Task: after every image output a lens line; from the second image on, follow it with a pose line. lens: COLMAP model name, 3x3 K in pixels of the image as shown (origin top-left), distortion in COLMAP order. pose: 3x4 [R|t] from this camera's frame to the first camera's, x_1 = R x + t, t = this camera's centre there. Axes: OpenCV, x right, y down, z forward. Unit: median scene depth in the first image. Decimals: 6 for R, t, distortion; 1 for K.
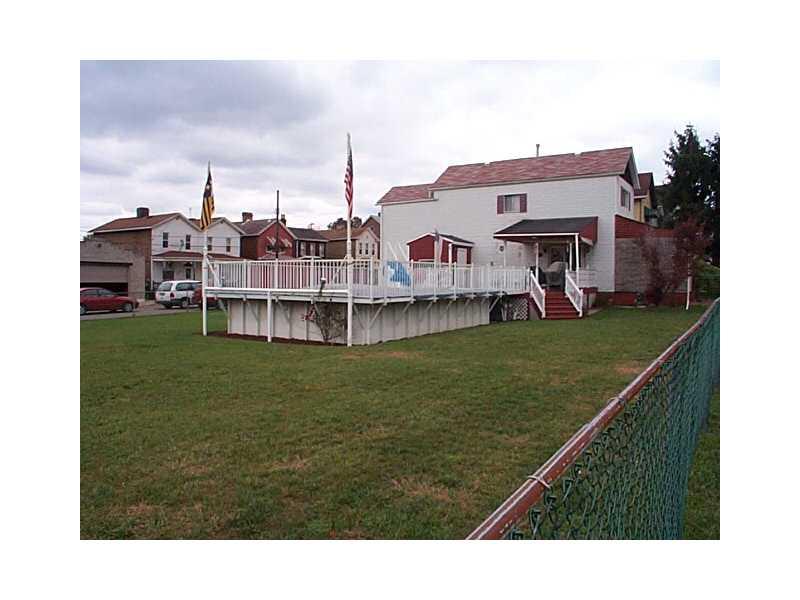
lens RADIAL K [[550.5, 0, 398.6], [0, 550.5, 288.6], [0, 0, 1]] dist [-0.144653, 0.217020]
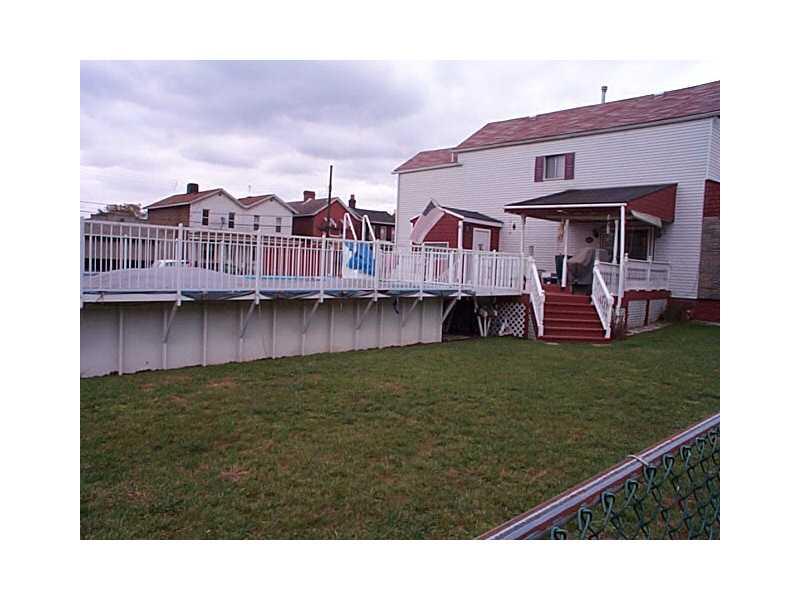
lens RADIAL K [[550.5, 0, 398.6], [0, 550.5, 288.6], [0, 0, 1]] dist [-0.144653, 0.217020]
pose [[0.974472, 0.047484, -0.219429, 0.171150], [-0.043392, 0.998783, 0.023431, -0.005508], [0.220274, -0.013312, 0.975347, 0.261900]]
